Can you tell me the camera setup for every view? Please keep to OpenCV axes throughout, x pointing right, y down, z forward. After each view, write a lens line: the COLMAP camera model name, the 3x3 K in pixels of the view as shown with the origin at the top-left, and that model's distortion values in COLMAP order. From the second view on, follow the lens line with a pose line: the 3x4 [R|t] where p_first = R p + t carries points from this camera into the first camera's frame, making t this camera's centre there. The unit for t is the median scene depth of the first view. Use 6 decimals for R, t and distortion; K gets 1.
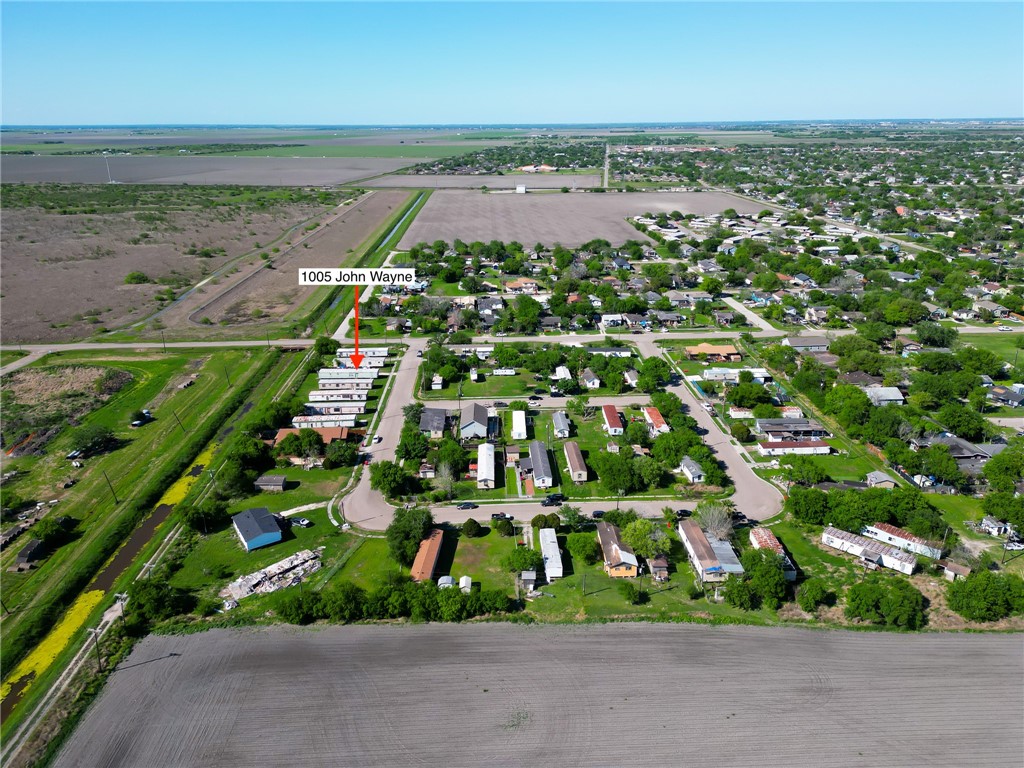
lens RADIAL K [[715.7, 0, 514.9], [0, 715.7, 382.4], [0, 0, 1]] dist [0.090954, -0.097860]
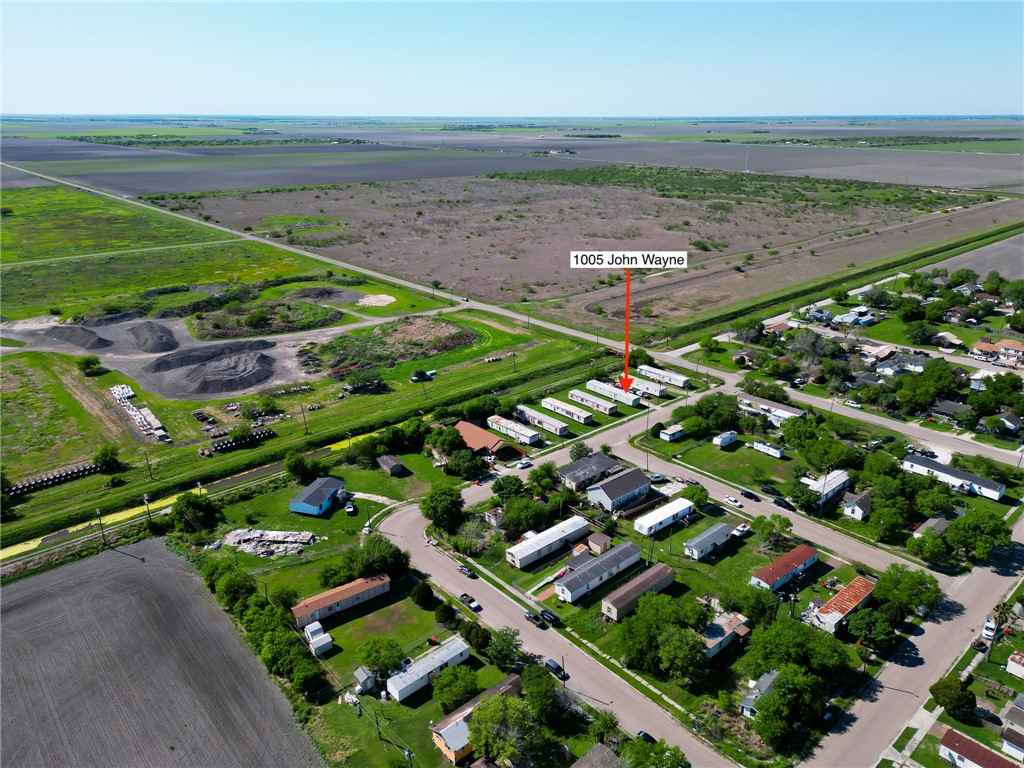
lens RADIAL K [[715.7, 0, 514.9], [0, 715.7, 382.4], [0, 0, 1]] dist [0.090954, -0.097860]
pose [[0.635641, 0.275758, -0.721054, 0.393192], [-0.267591, 0.954822, 0.129266, -0.124823], [0.724124, 0.110781, 0.680714, 0.329015]]
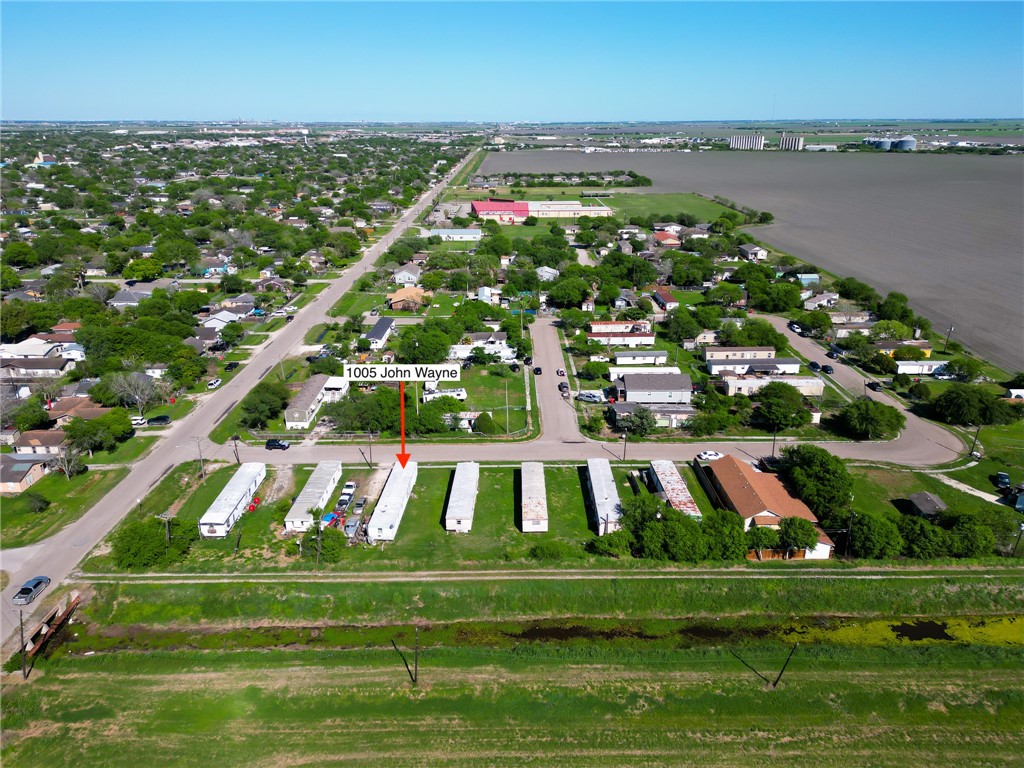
lens RADIAL K [[715.7, 0, 514.9], [0, 715.7, 382.4], [0, 0, 1]] dist [0.090954, -0.097860]
pose [[0.030679, -0.333608, 0.942213, -0.710998], [0.341352, 0.889478, 0.303822, -0.211527], [-0.939435, 0.312305, 0.141166, 0.966019]]
